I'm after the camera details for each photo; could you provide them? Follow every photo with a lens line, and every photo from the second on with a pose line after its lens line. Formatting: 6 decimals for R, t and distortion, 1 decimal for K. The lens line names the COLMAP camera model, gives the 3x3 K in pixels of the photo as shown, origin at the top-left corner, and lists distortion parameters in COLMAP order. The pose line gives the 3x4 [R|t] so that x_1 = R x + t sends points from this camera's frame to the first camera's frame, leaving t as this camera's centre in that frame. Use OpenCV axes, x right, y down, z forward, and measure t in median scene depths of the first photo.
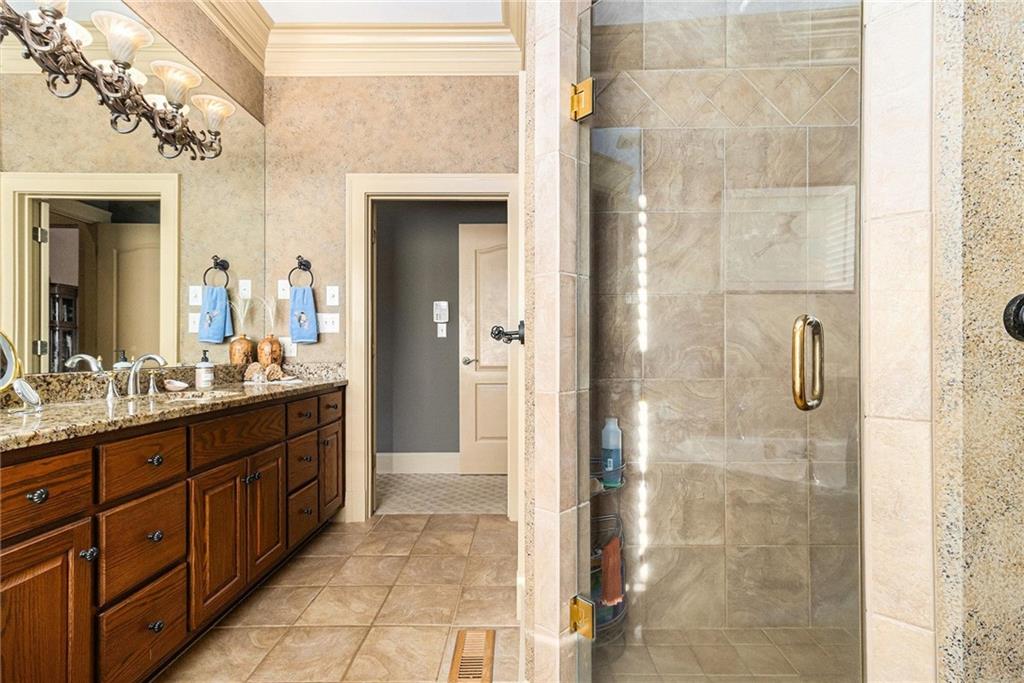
lens RADIAL K [[476.2, 0, 527.5], [0, 476.2, 346.4], [0, 0, 1]] dist [0.001936, -0.000082]
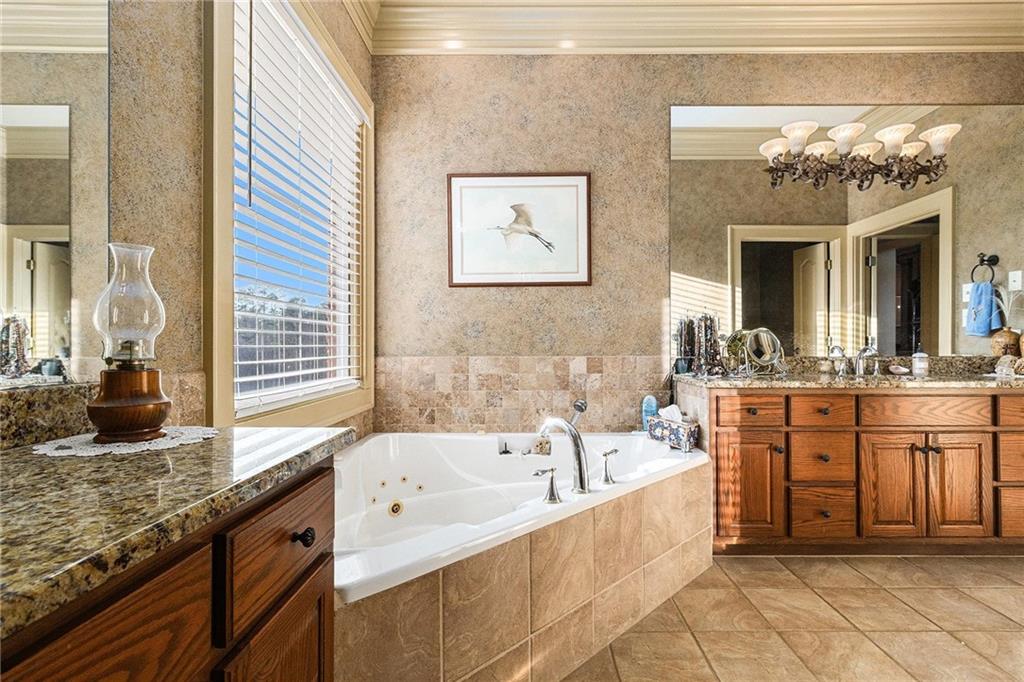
lens RADIAL K [[476.2, 0, 527.5], [0, 476.2, 345.9], [0, 0, 1]] dist [0.001936, -0.000082]
pose [[-0.019786, 0.003565, -0.999798, 0.424406], [0.011726, 0.999926, 0.003334, -0.000420], [0.999735, -0.011657, -0.019826, 0.011924]]
